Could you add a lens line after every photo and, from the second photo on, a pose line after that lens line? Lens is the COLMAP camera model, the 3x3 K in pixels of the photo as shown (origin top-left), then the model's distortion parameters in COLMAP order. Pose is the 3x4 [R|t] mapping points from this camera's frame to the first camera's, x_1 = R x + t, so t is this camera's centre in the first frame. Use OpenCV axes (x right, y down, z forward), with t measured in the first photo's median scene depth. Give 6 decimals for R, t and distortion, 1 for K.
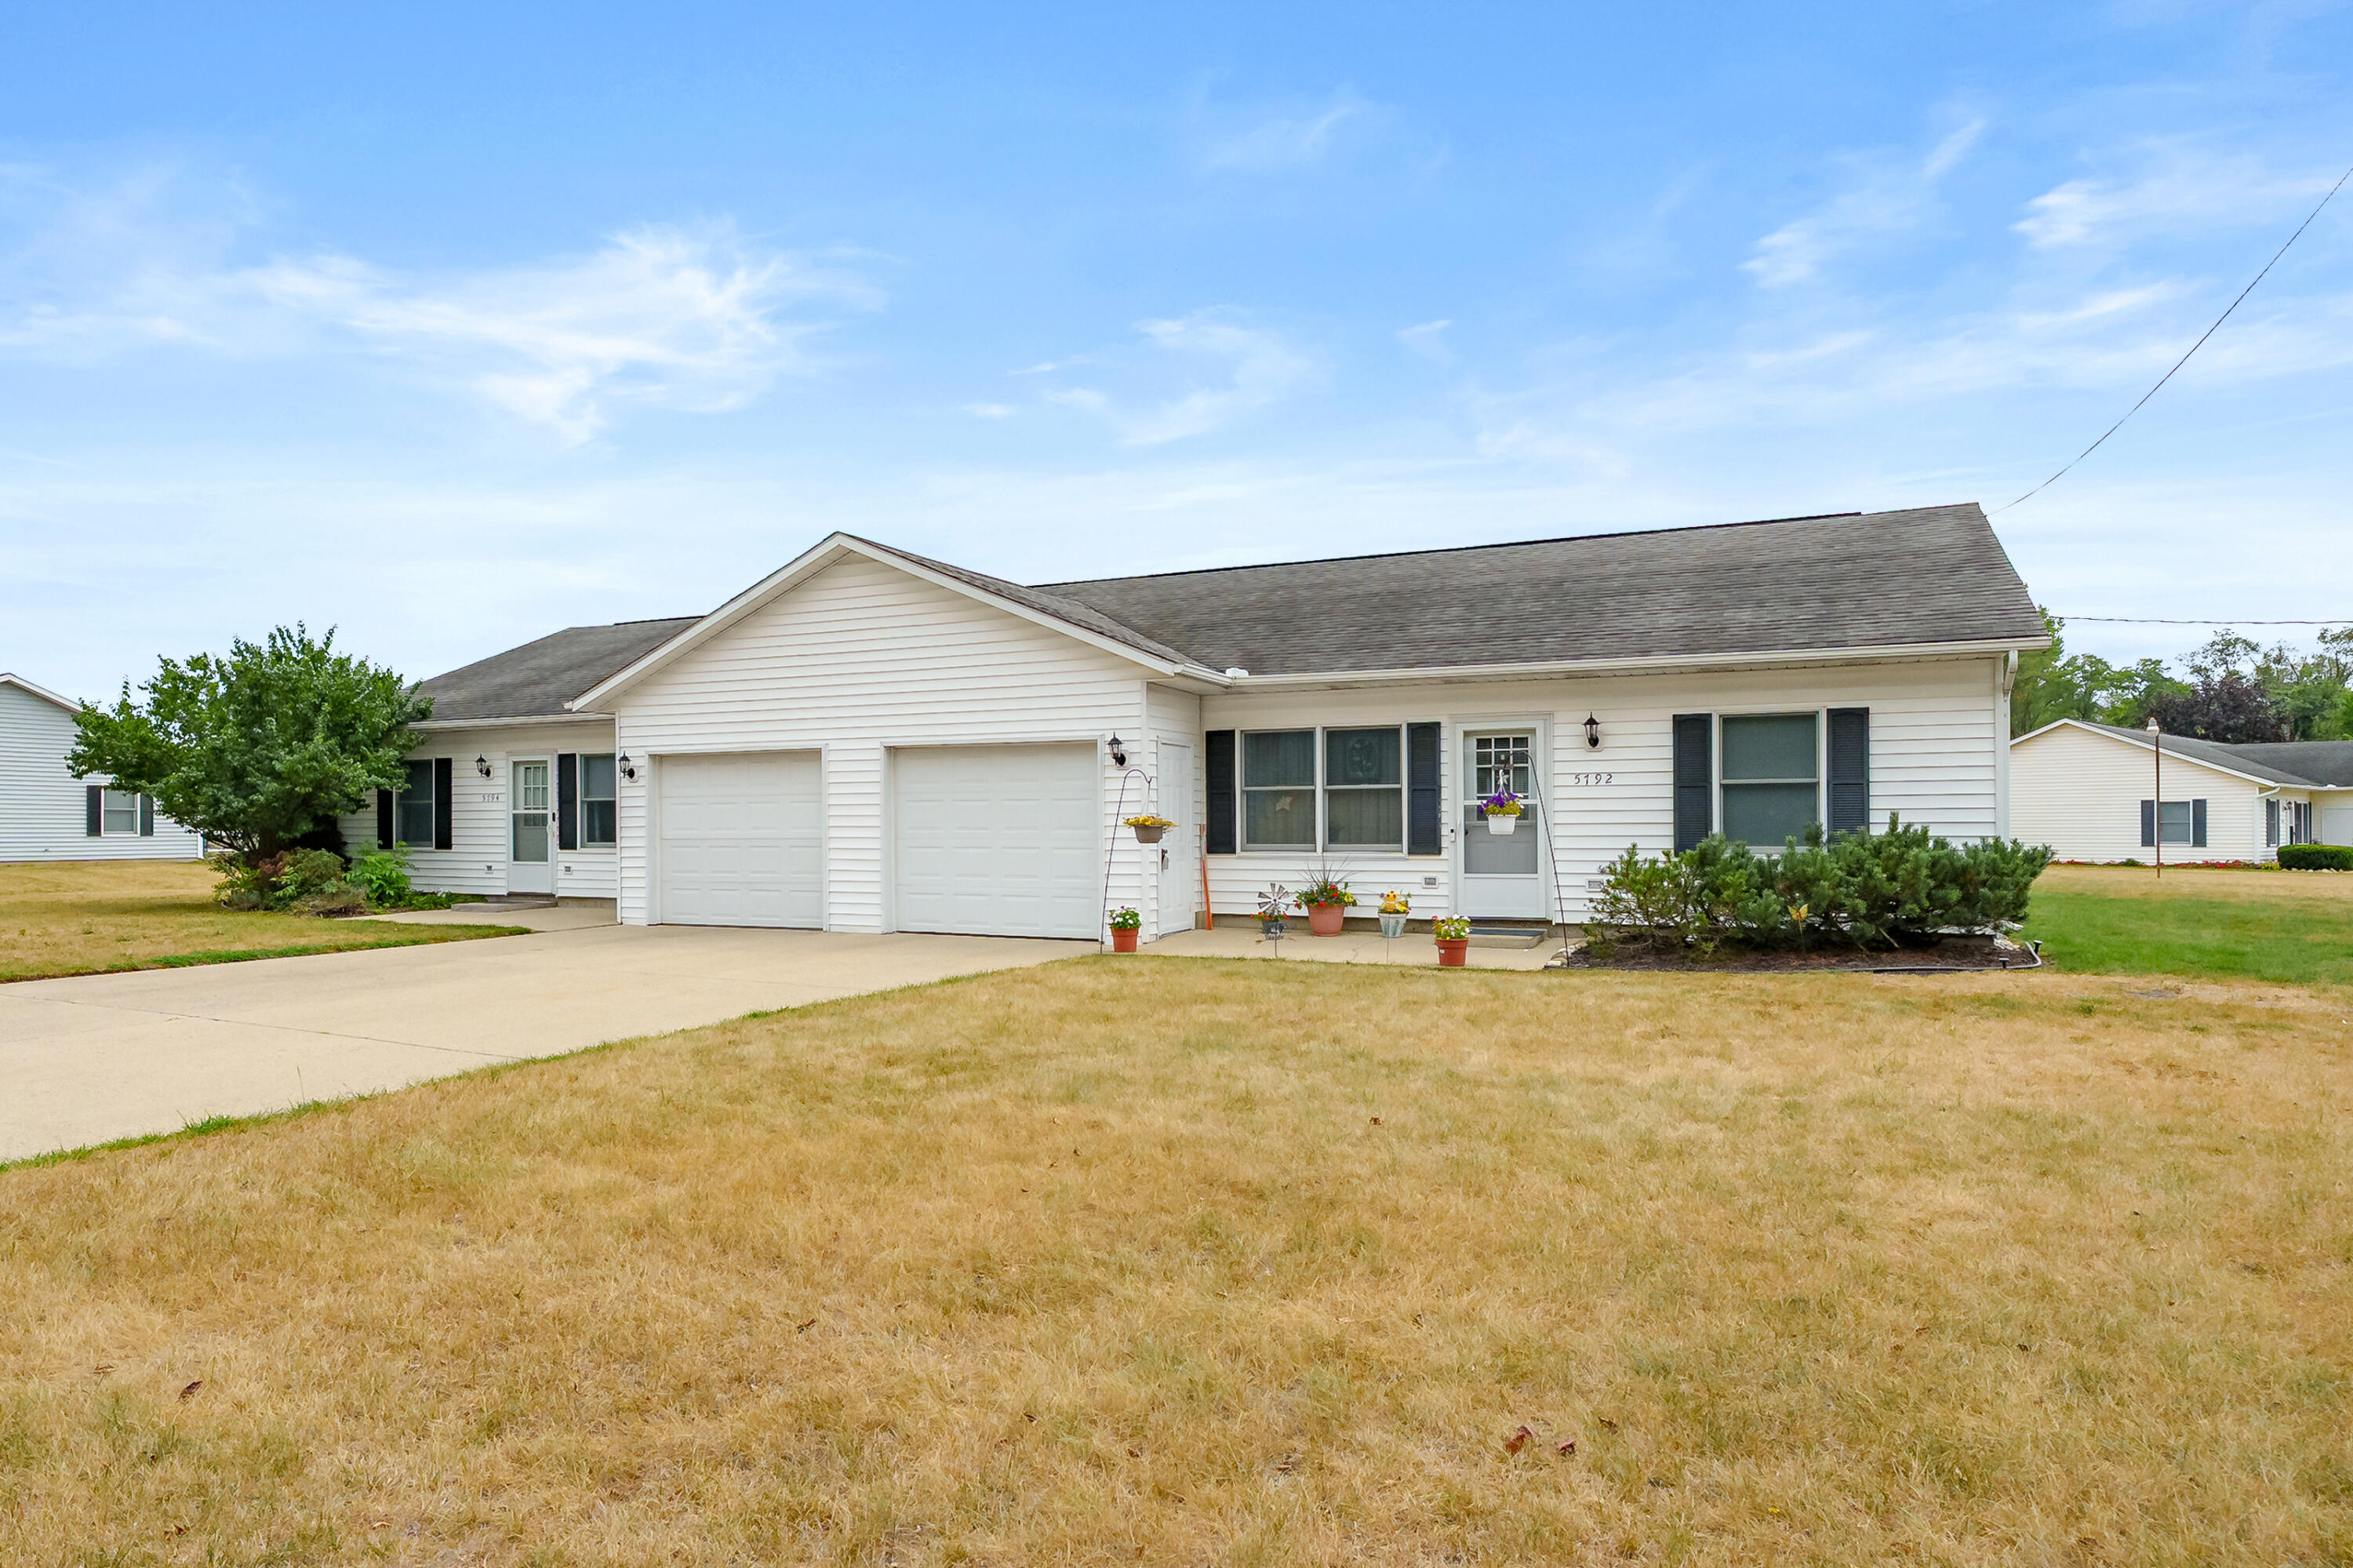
lens RADIAL K [[1366.5, 0, 1132.3], [0, 1366.5, 794.2], [0, 0, 1]] dist [-0.003393, -0.000510]
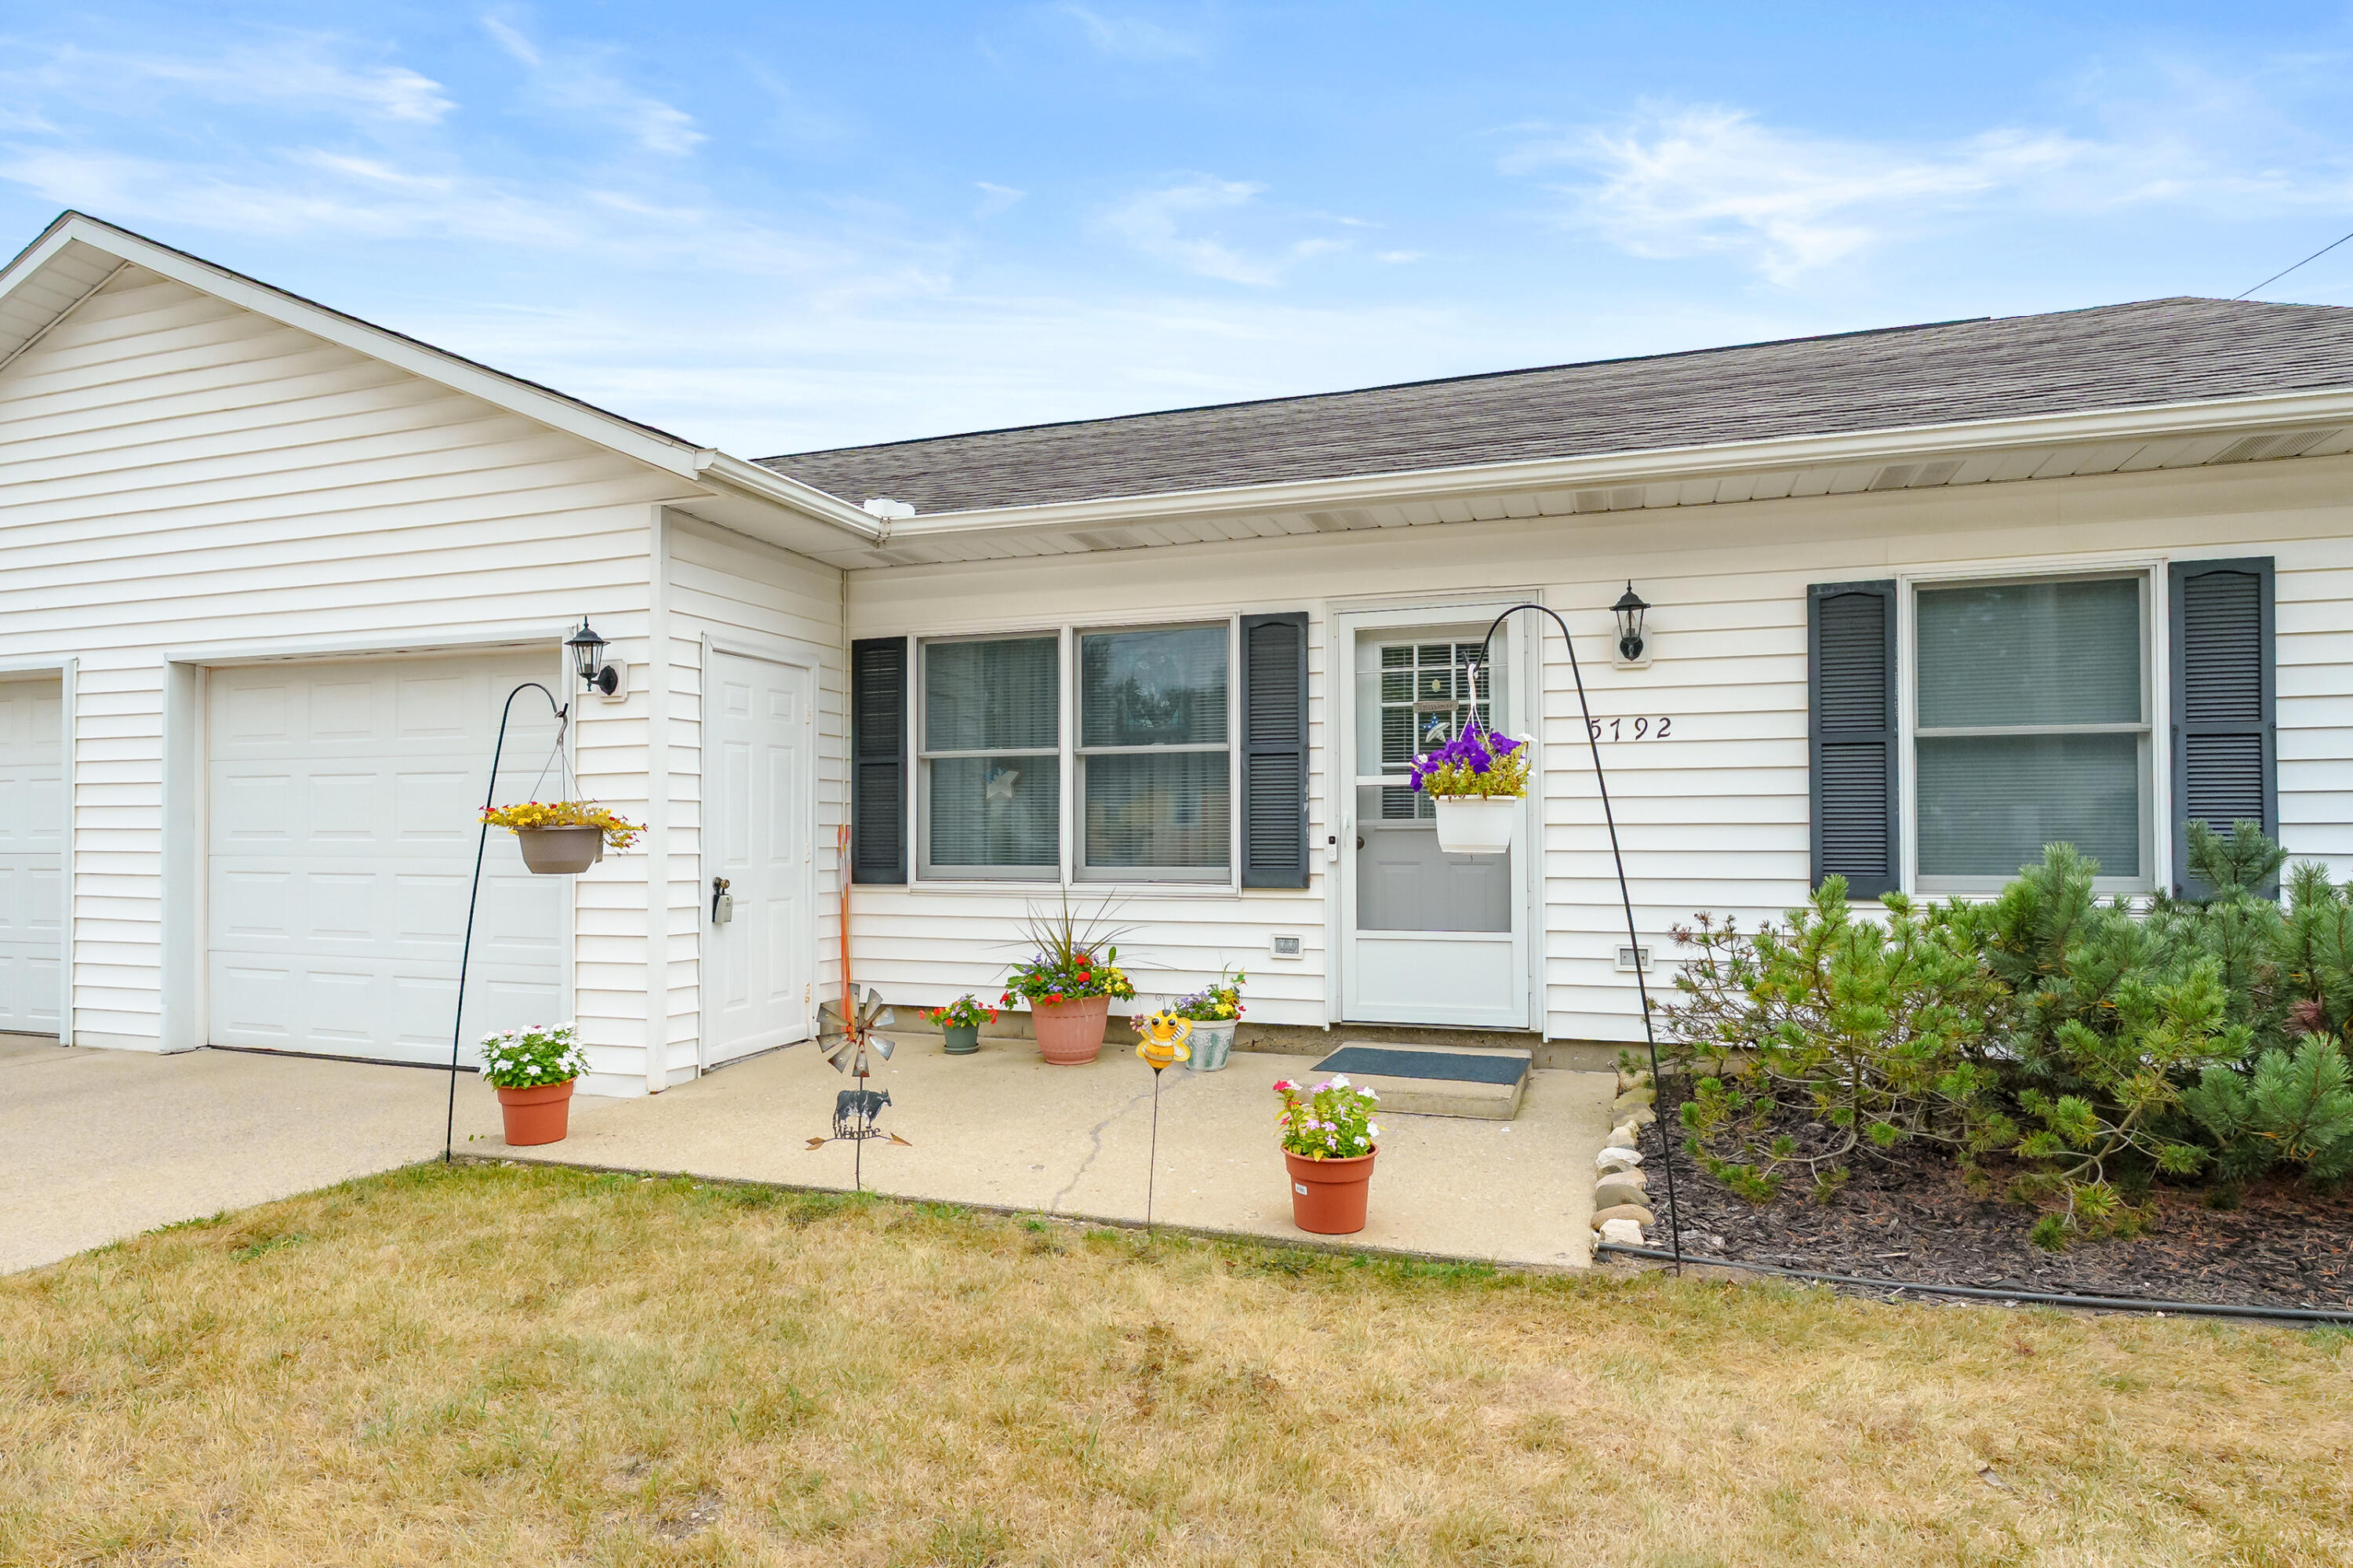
lens RADIAL K [[1289.4, 0, 1176.5], [0, 1289.4, 784.0], [0, 0, 1]] dist [-0.001851, -0.000056]
pose [[0.993772, 0.005025, 0.111321, 0.129395], [-0.003684, 0.999918, -0.012249, 0.013034], [-0.111374, 0.011763, 0.993709, 0.555585]]
